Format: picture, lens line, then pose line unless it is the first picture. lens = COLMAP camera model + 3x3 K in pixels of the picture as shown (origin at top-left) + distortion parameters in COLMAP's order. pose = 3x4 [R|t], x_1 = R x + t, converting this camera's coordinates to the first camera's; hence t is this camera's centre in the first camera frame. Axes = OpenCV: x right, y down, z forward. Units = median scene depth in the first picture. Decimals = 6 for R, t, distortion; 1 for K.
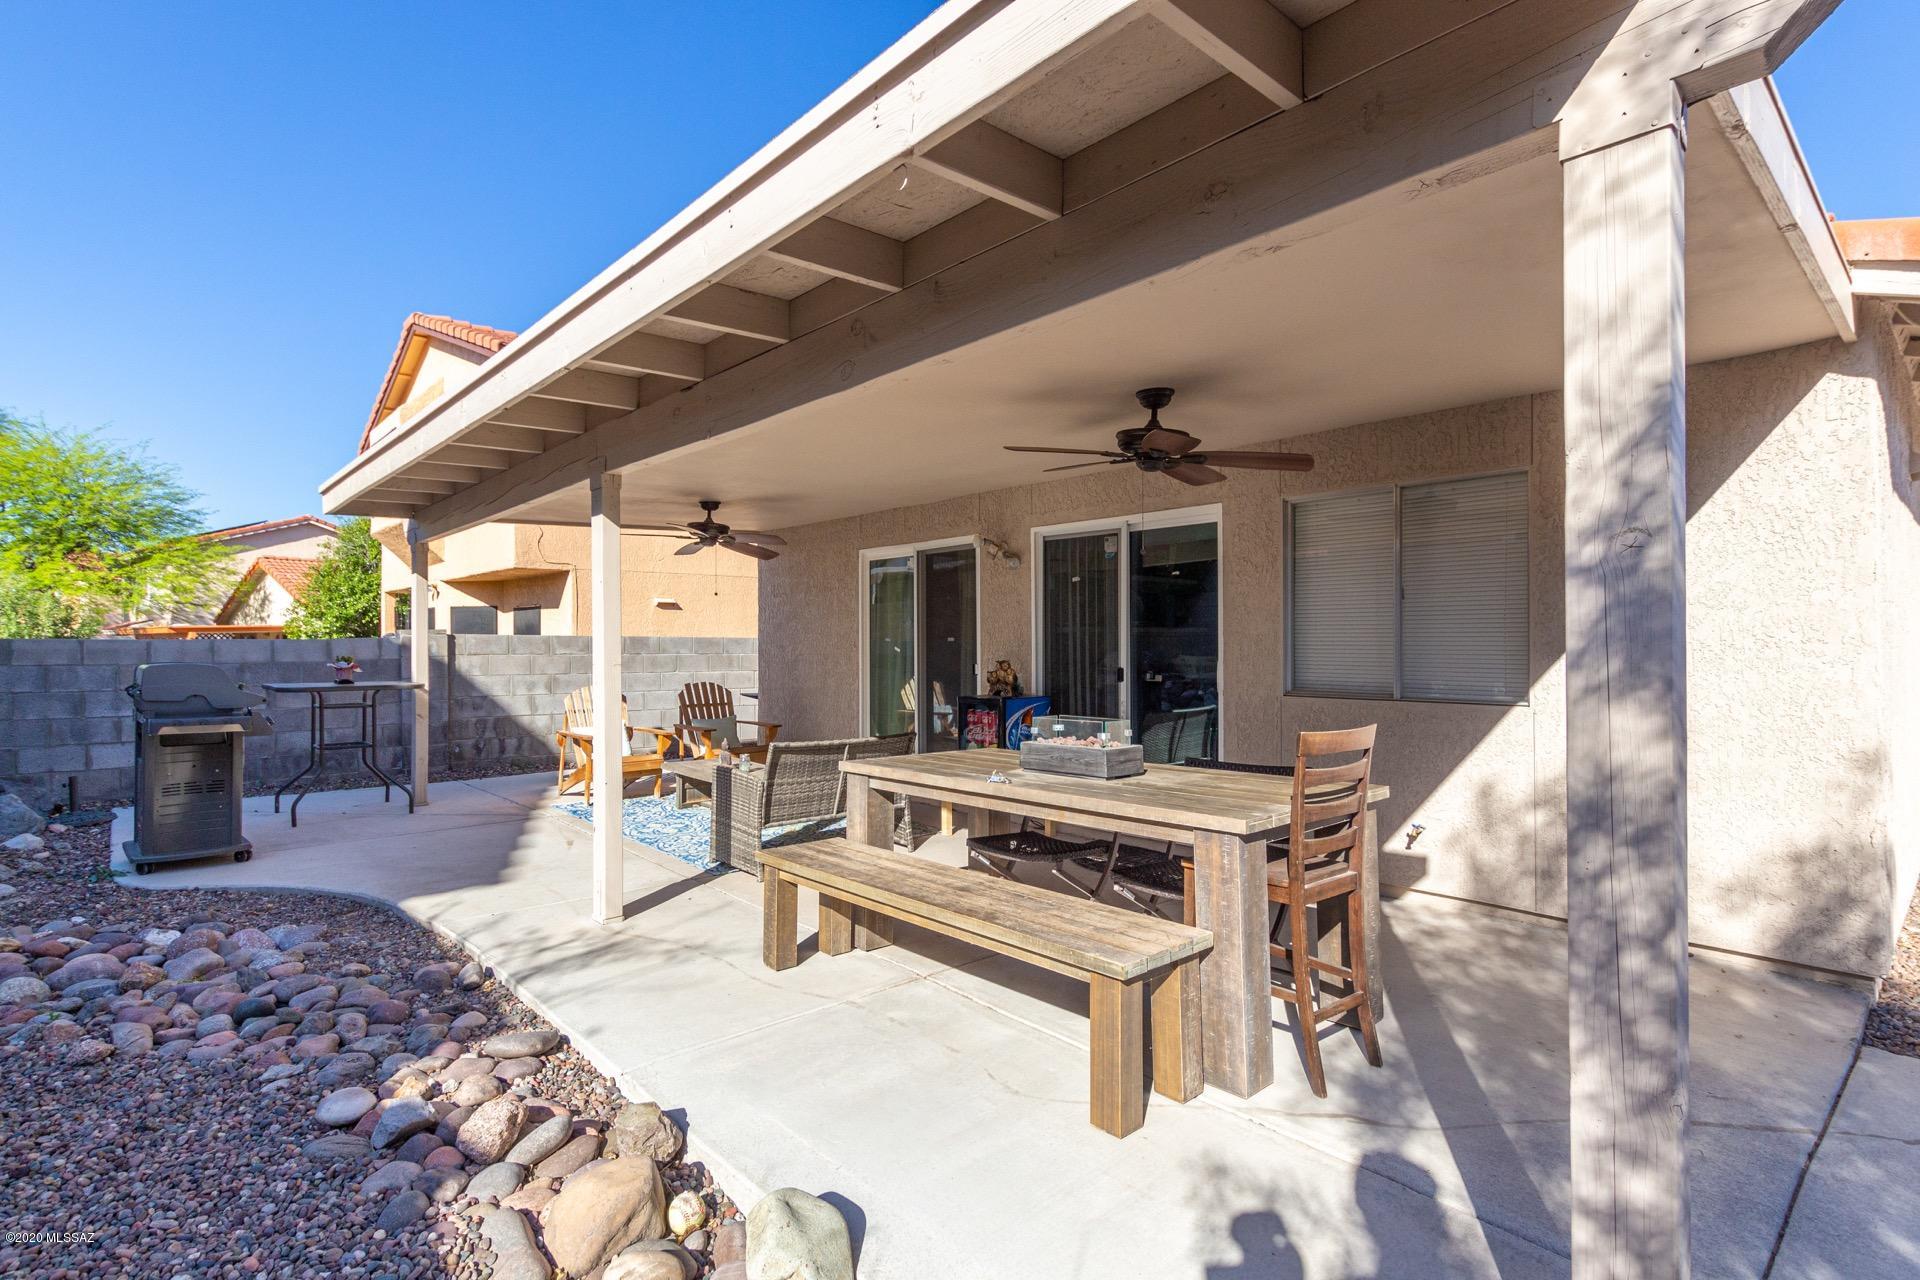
lens RADIAL K [[924.8, 0, 914.7], [0, 924.8, 642.3], [0, 0, 1]] dist [0.023330, -0.000151]
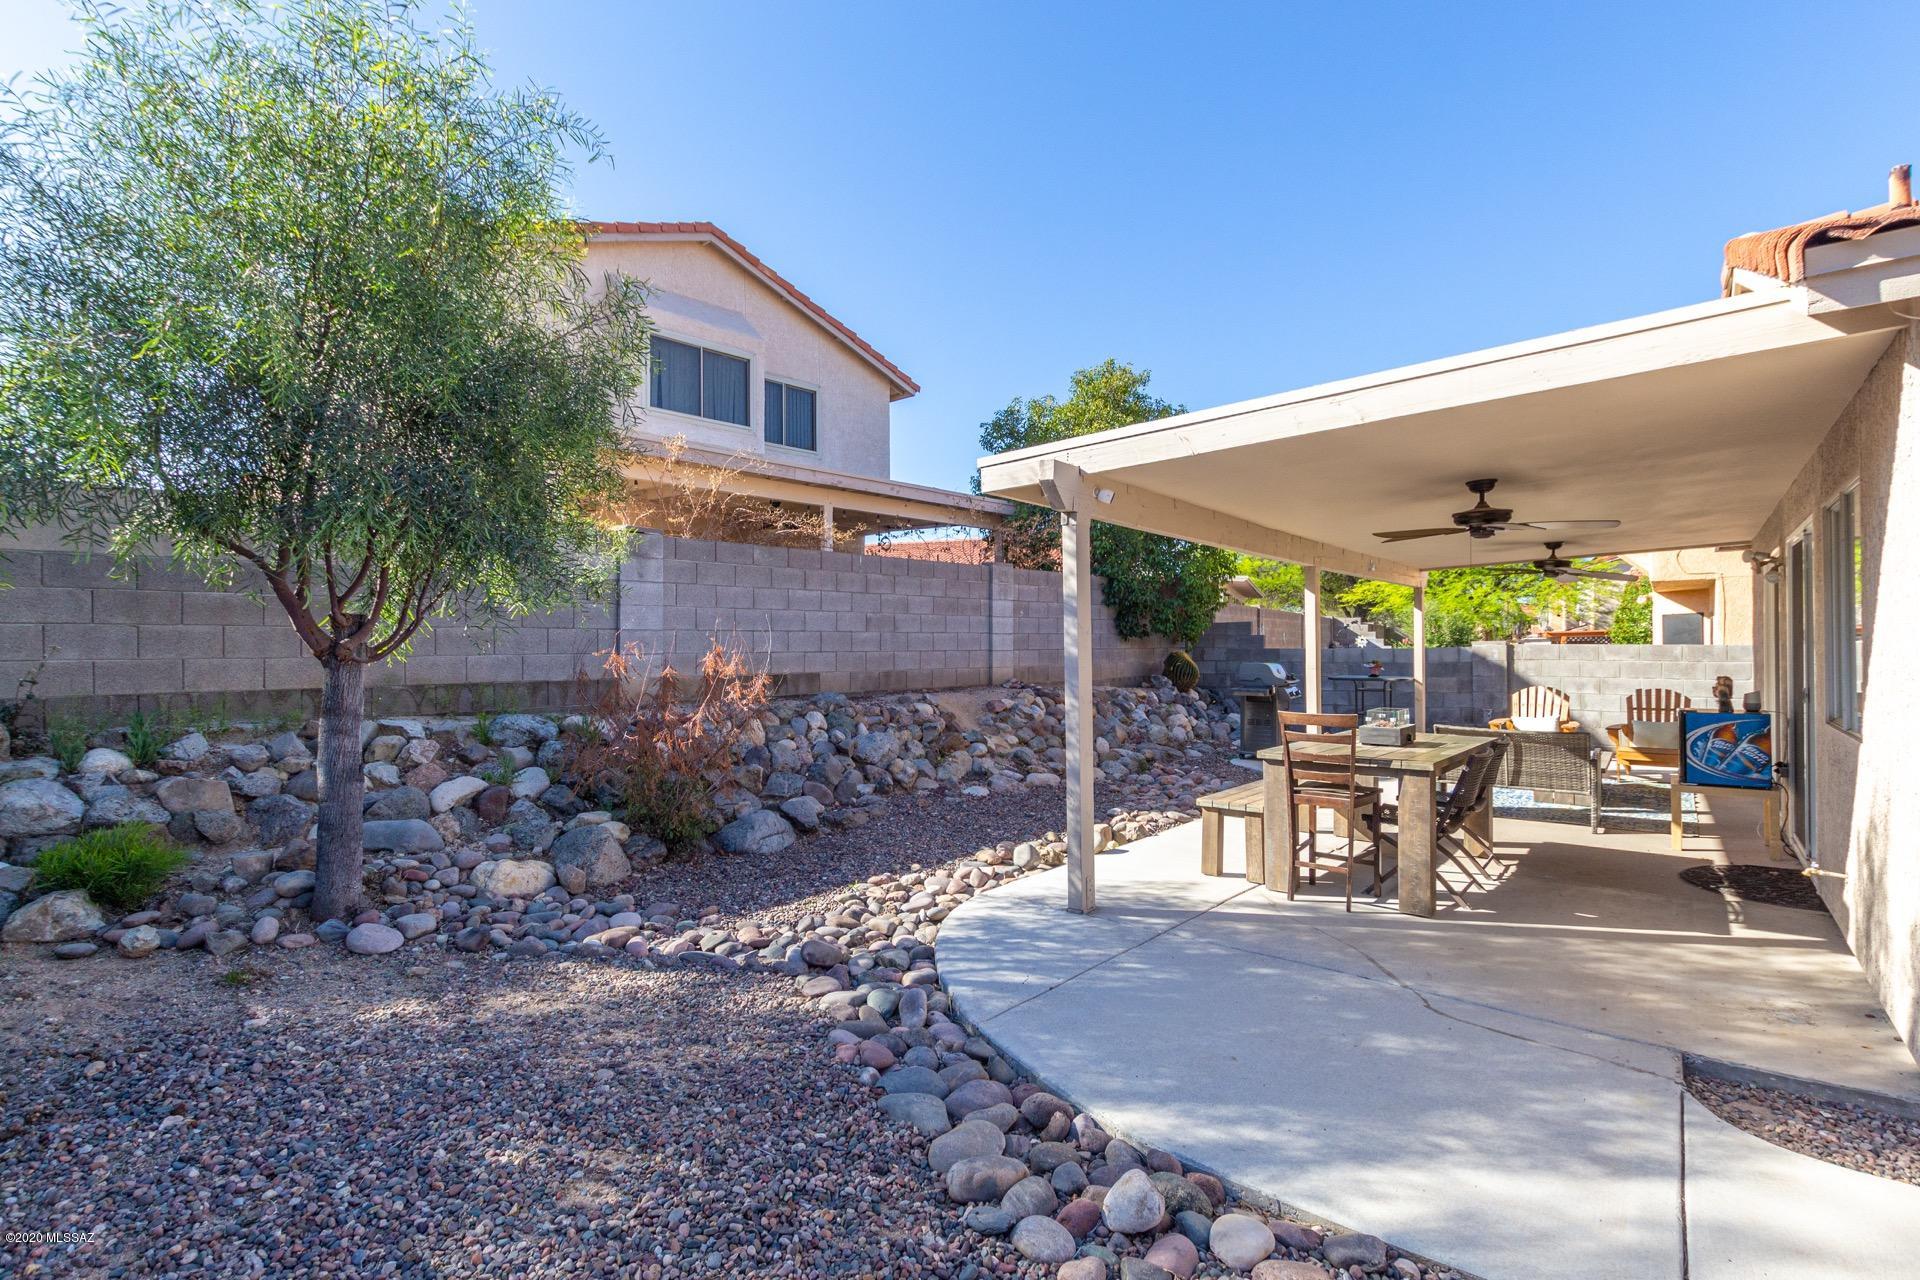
lens RADIAL K [[876.1, 0, 949.7], [0, 876.1, 653.8], [0, 0, 1]] dist [0.000158, -0.000312]
pose [[0.142263, 0.007647, -0.989799, 0.843157], [0.009779, 0.999911, 0.009130, -0.019777], [0.989781, -0.010978, 0.142175, 0.021154]]
